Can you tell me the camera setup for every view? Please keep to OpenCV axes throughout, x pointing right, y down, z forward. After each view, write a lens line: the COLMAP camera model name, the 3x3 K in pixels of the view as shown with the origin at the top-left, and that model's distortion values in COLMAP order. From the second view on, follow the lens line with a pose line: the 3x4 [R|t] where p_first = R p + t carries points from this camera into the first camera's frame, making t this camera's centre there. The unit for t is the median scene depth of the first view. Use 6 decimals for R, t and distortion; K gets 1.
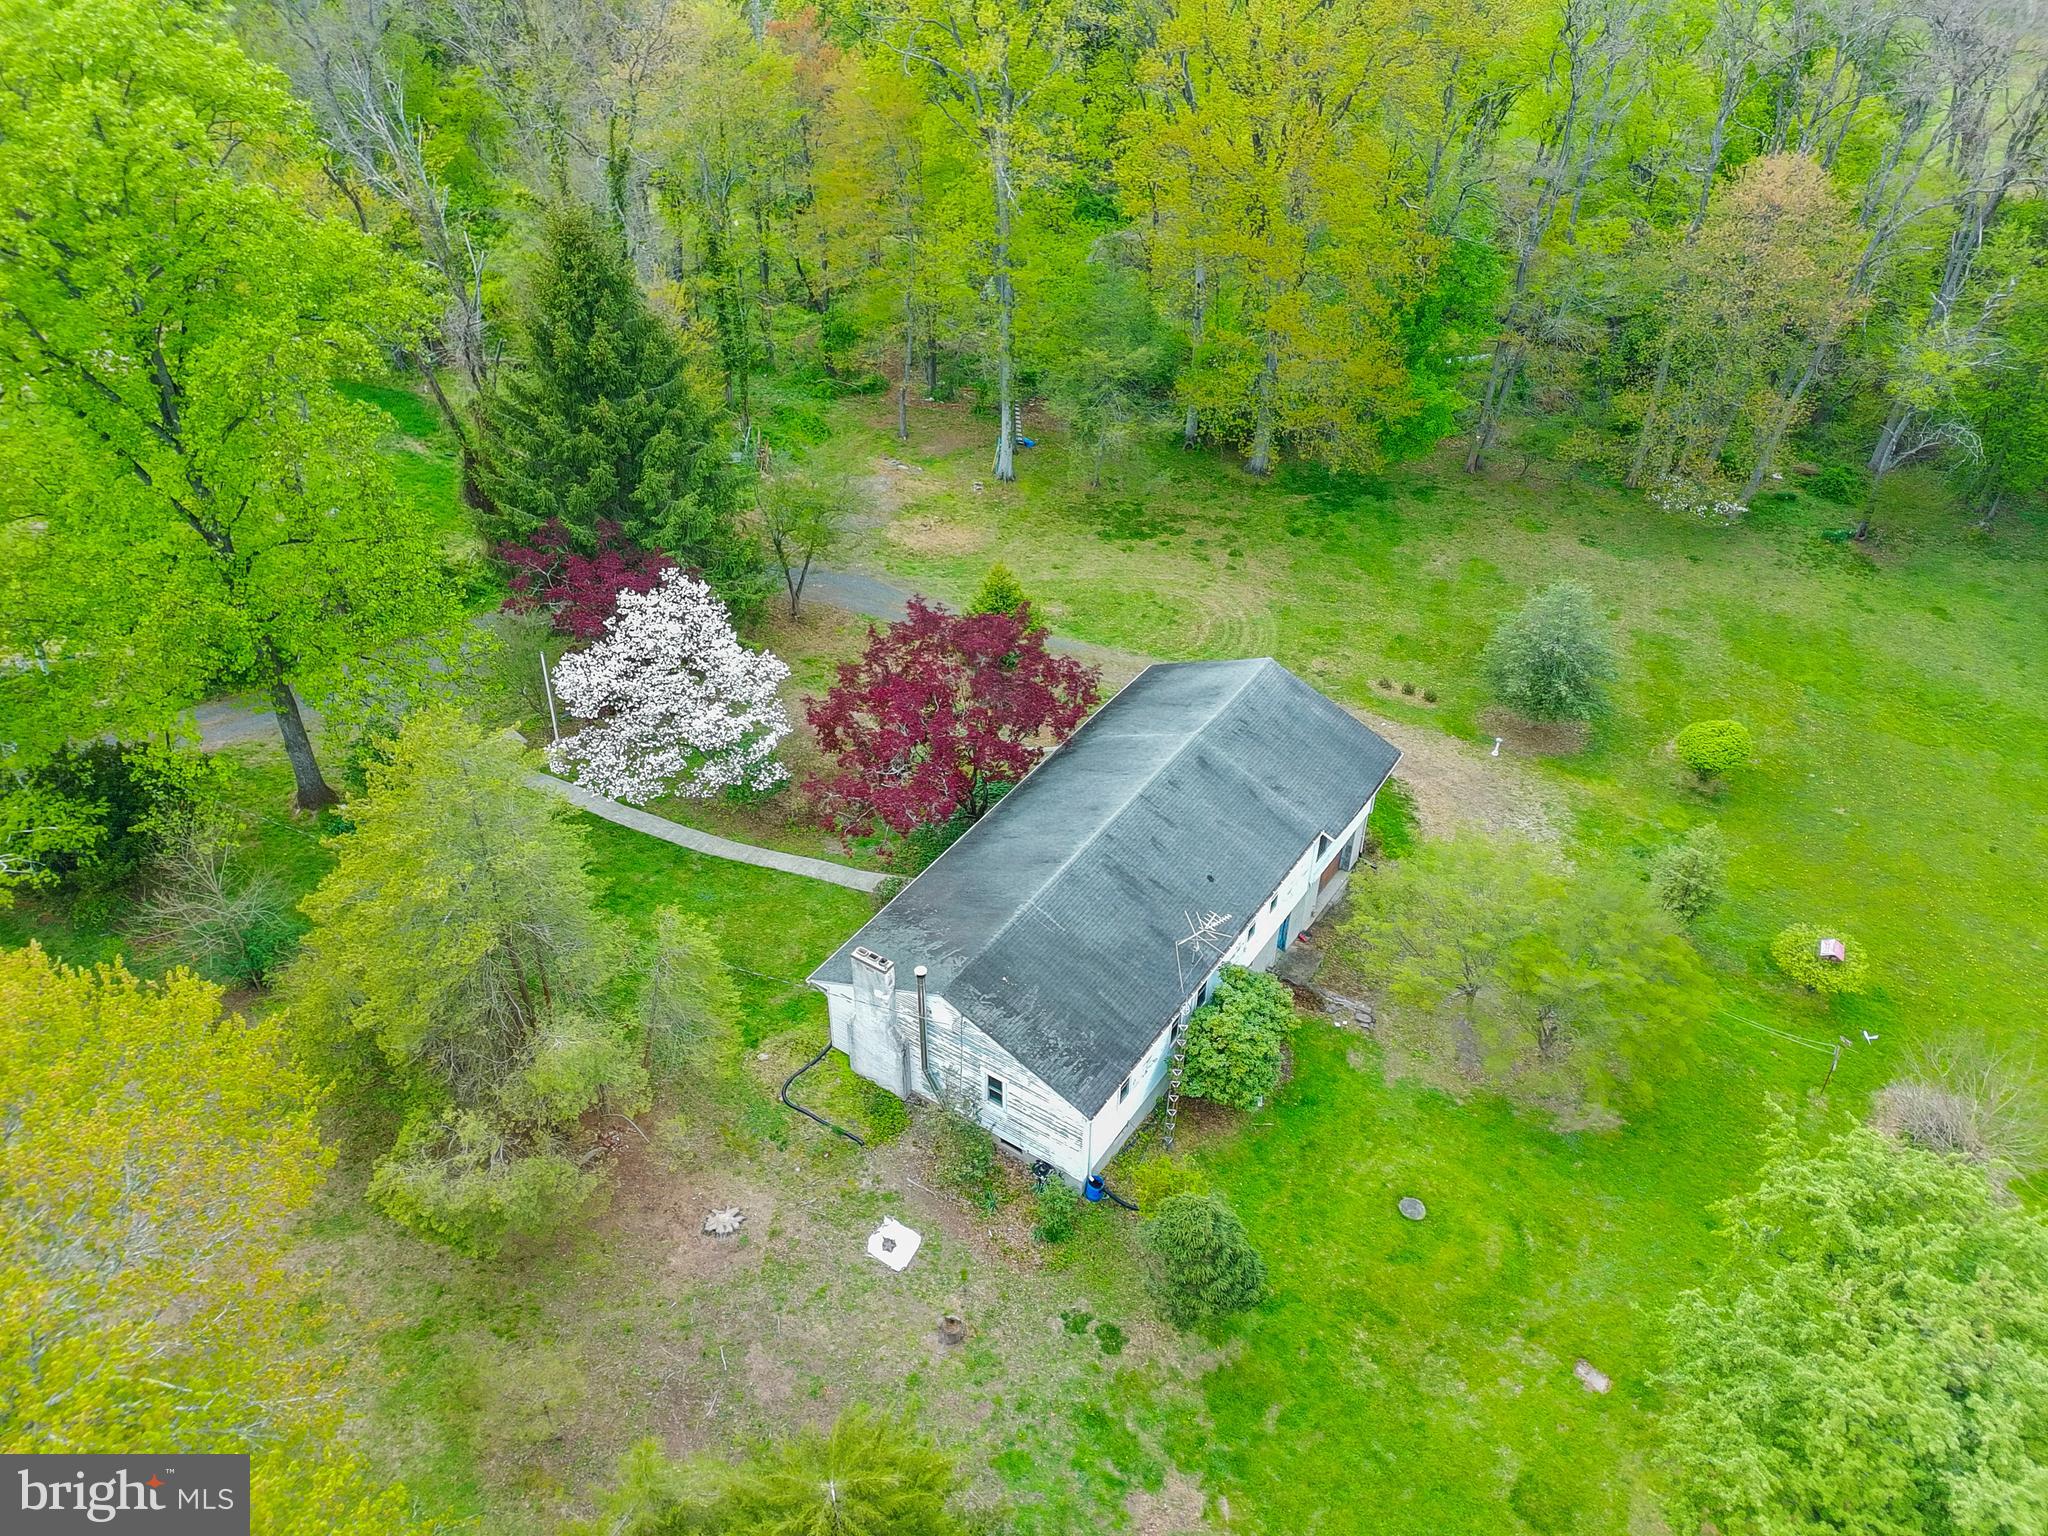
lens RADIAL K [[1510.7, 0, 1016.6], [0, 1510.7, 760.5], [0, 0, 1]] dist [0.049221, -0.009624]
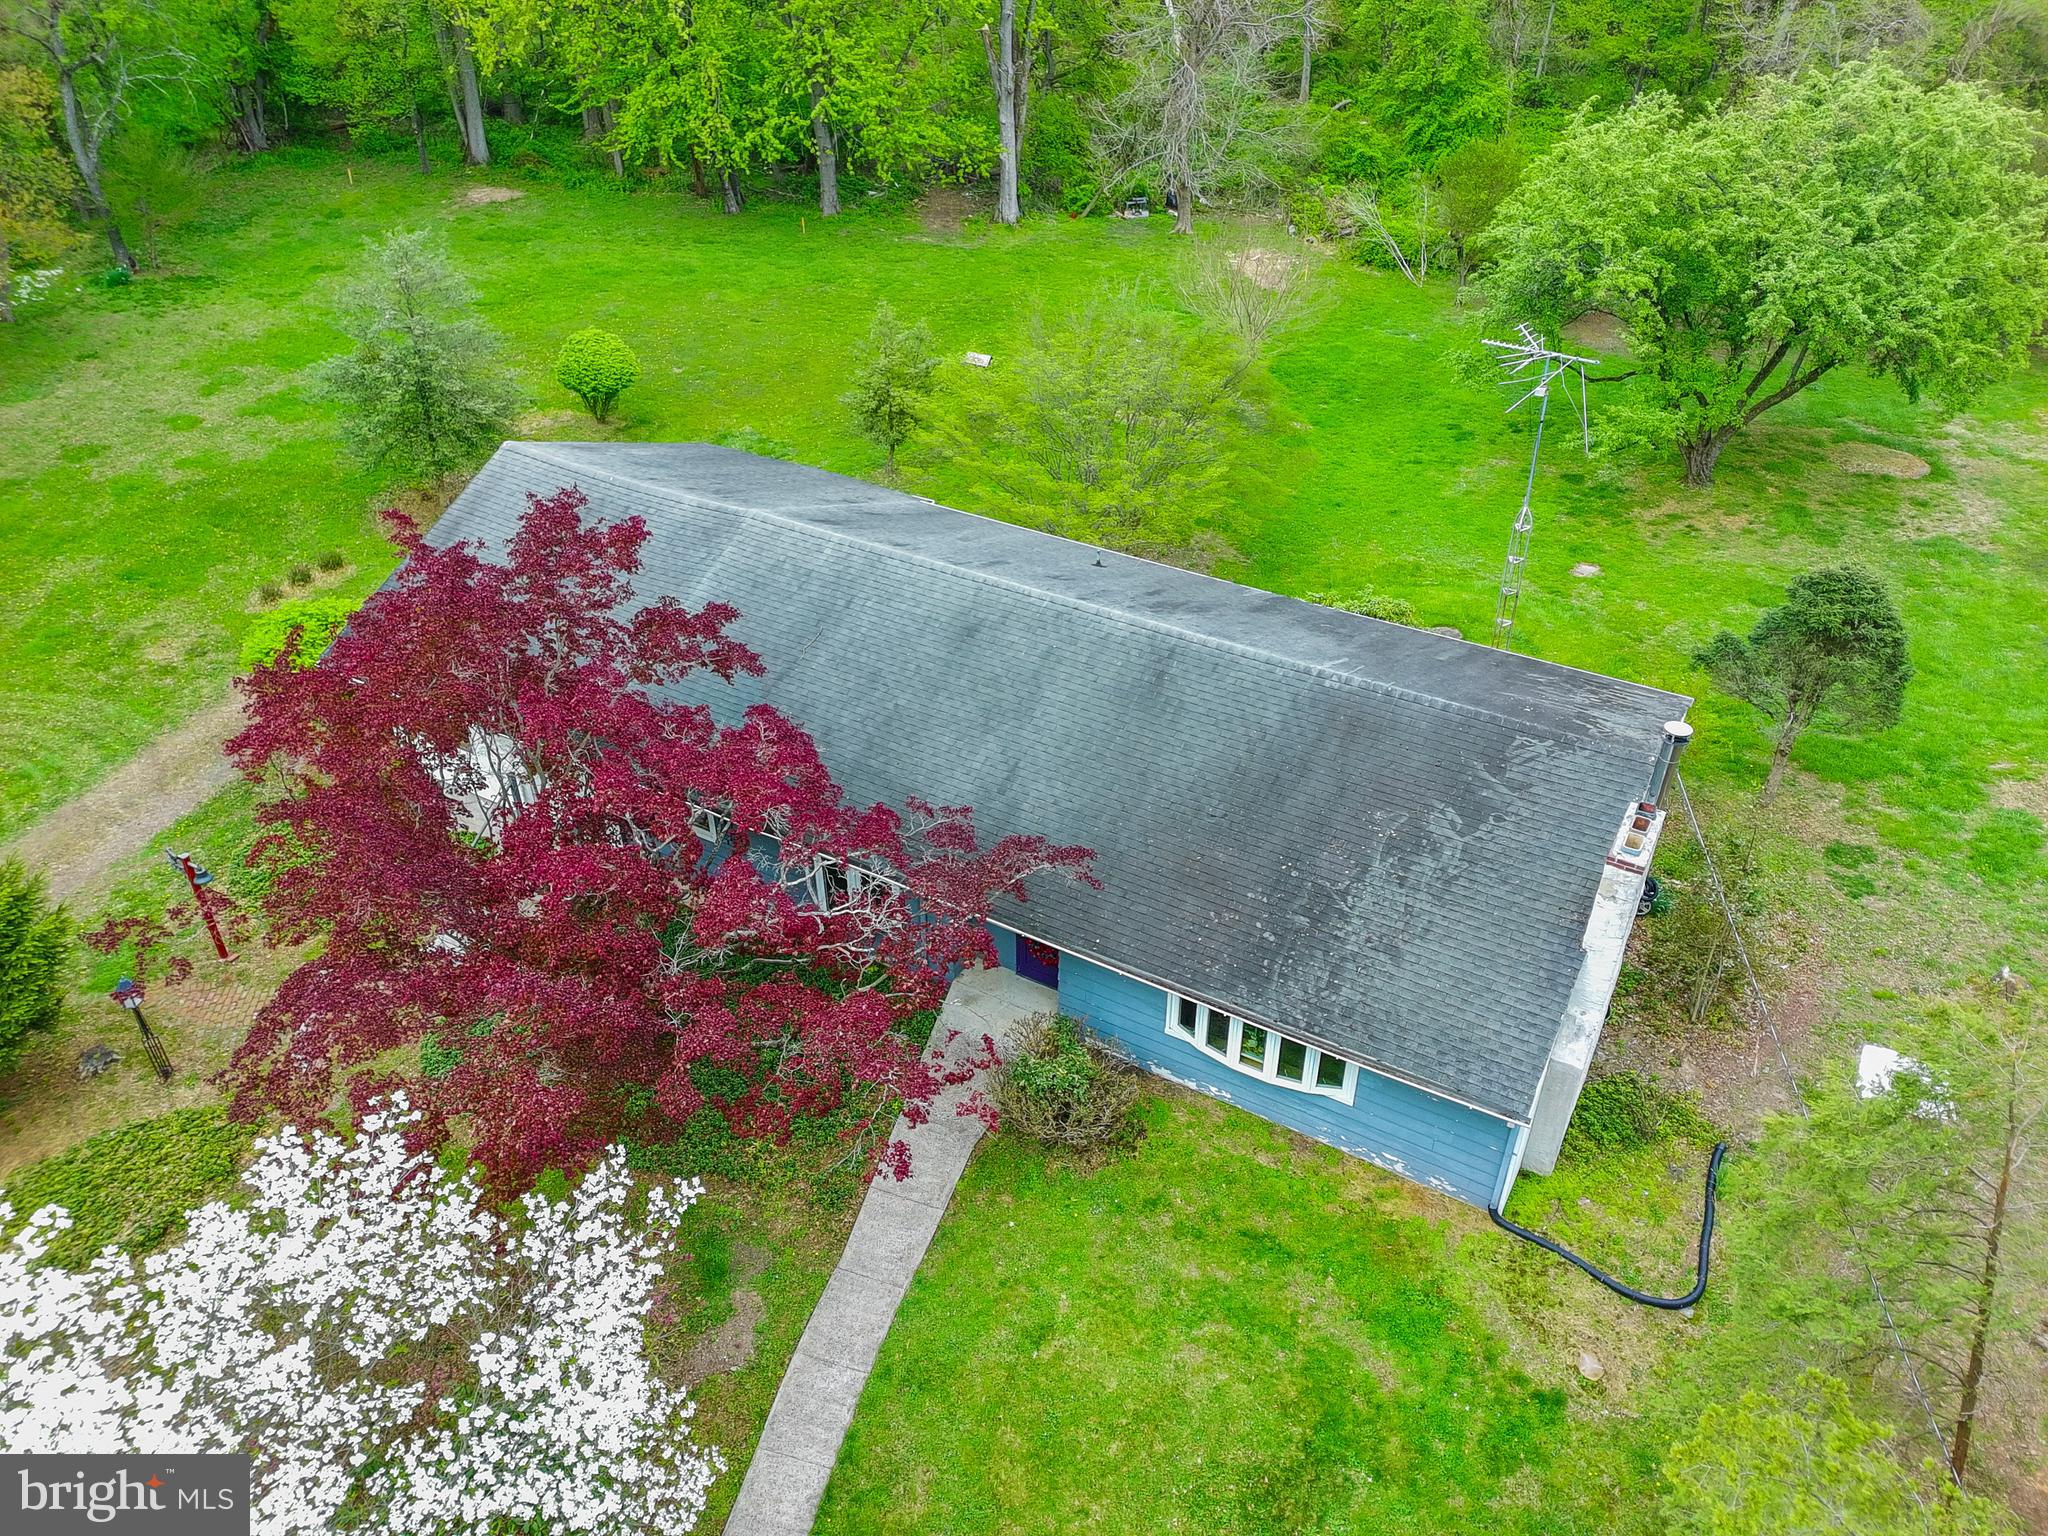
lens RADIAL K [[1510.7, 0, 1027.2], [0, 1510.7, 774.3], [0, 0, 1]] dist [0.049221, -0.009624]
pose [[-0.070342, -0.589455, 0.804733, -0.294894], [0.601398, 0.618569, 0.505661, -0.140124], [-0.795847, 0.519534, 0.310986, 0.704846]]
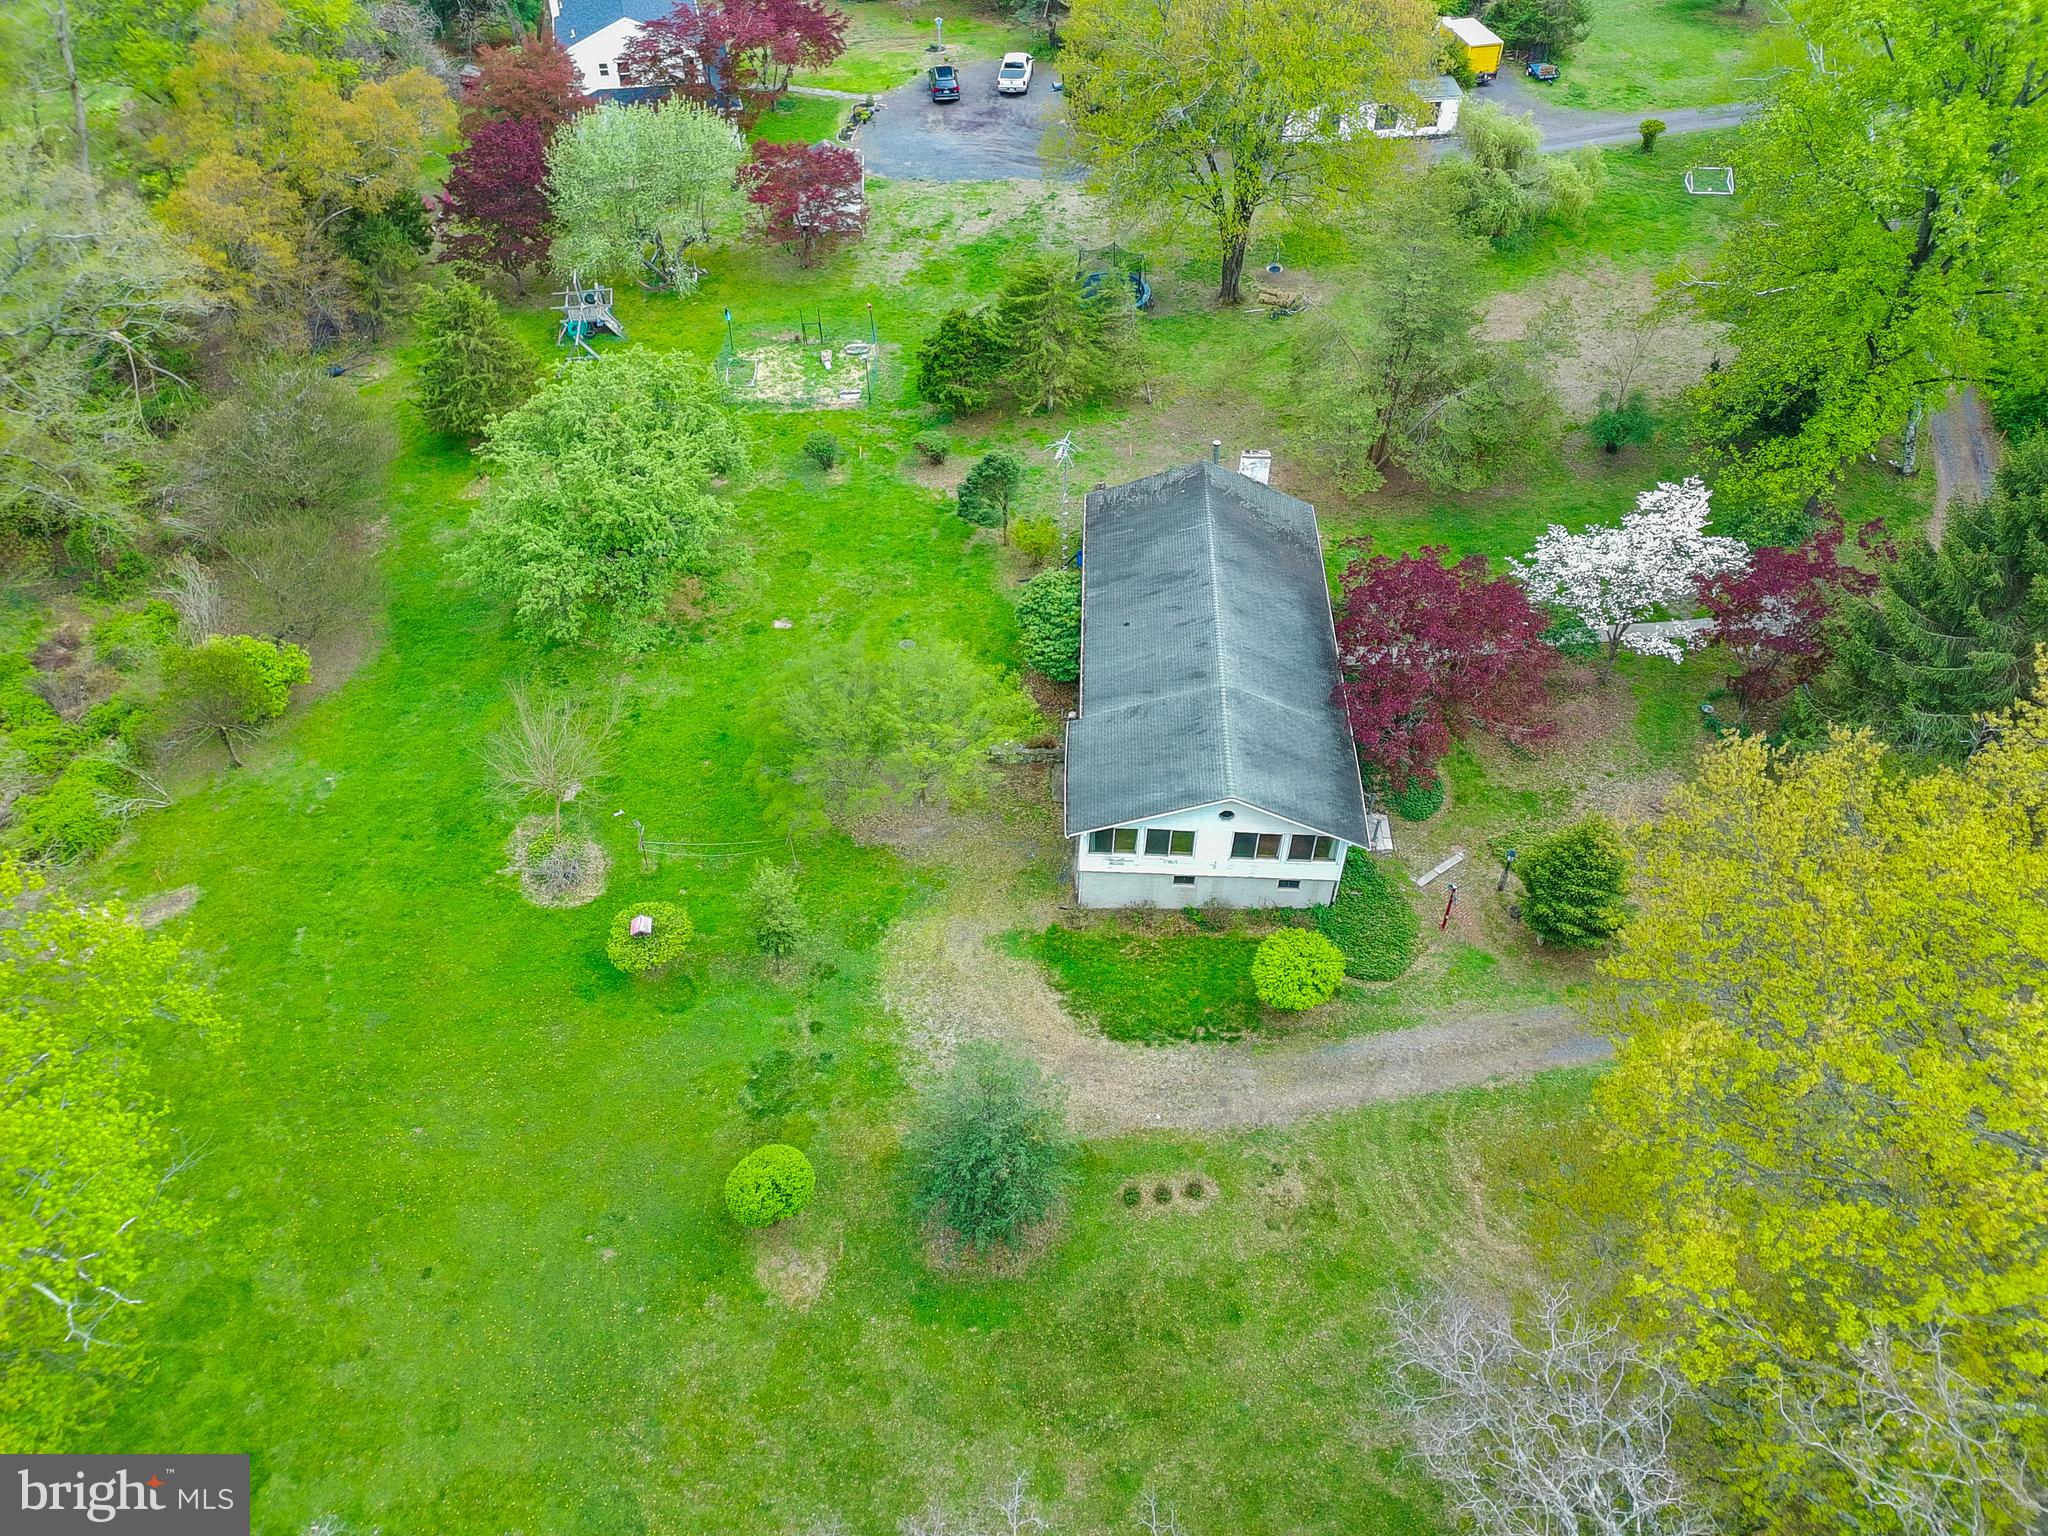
lens RADIAL K [[1510.7, 0, 1016.9], [0, 1510.7, 772.4], [0, 0, 1]] dist [0.049221, -0.009624]
pose [[-0.854212, 0.349259, -0.385149, 0.575977], [-0.325801, 0.217729, 0.920026, -0.799625], [0.405185, 0.911379, -0.072197, 0.925395]]
